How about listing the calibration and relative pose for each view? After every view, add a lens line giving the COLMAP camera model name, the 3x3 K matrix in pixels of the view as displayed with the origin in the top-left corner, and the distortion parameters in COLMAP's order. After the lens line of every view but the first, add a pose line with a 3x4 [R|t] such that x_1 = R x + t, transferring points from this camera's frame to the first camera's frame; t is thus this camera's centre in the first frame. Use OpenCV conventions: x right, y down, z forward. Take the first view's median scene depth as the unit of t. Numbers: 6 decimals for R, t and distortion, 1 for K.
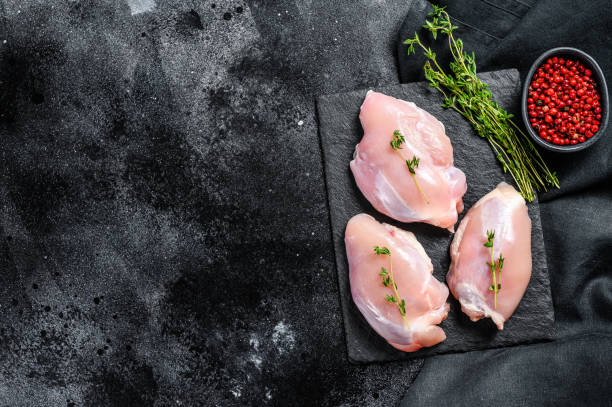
lens RADIAL K [[977.5, 0, 306.0], [0, 977.5, 203.5], [0, 0, 1]] dist [0.030561, 0.110330]
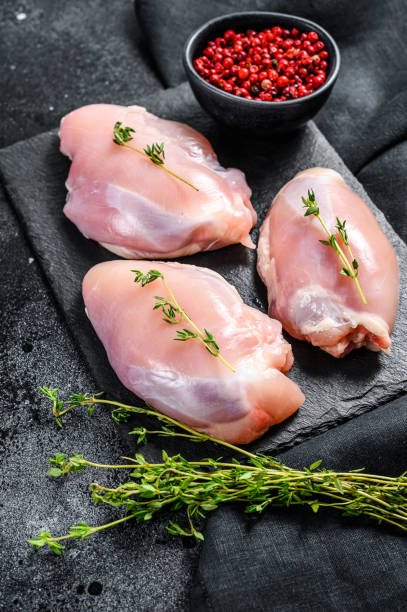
lens RADIAL K [[977.5, 0, 203.5], [0, 977.5, 306.0], [0, 0, 1]] dist [0.030561, 0.110330]
pose [[0.950221, -0.220565, 0.220072, -0.021646], [0.304477, 0.807262, -0.505590, 0.359347], [-0.066141, 0.547429, 0.834234, 0.515012]]
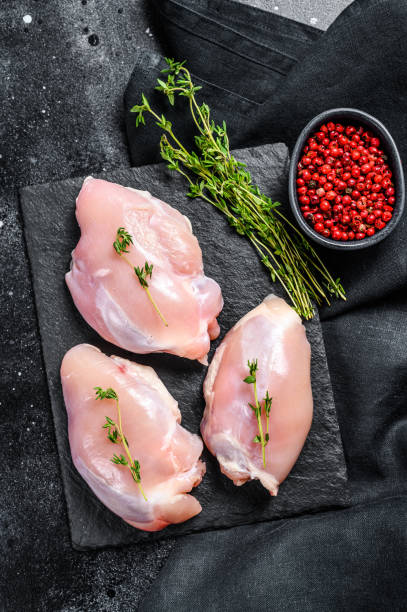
lens RADIAL K [[977.5, 0, 203.5], [0, 977.5, 306.0], [0, 0, 1]] dist [0.030561, 0.110330]
pose [[0.998224, -0.033324, 0.049387, 0.114002], [0.035316, 0.998574, -0.040028, 0.014727], [-0.047982, 0.041701, 0.997977, 0.266033]]
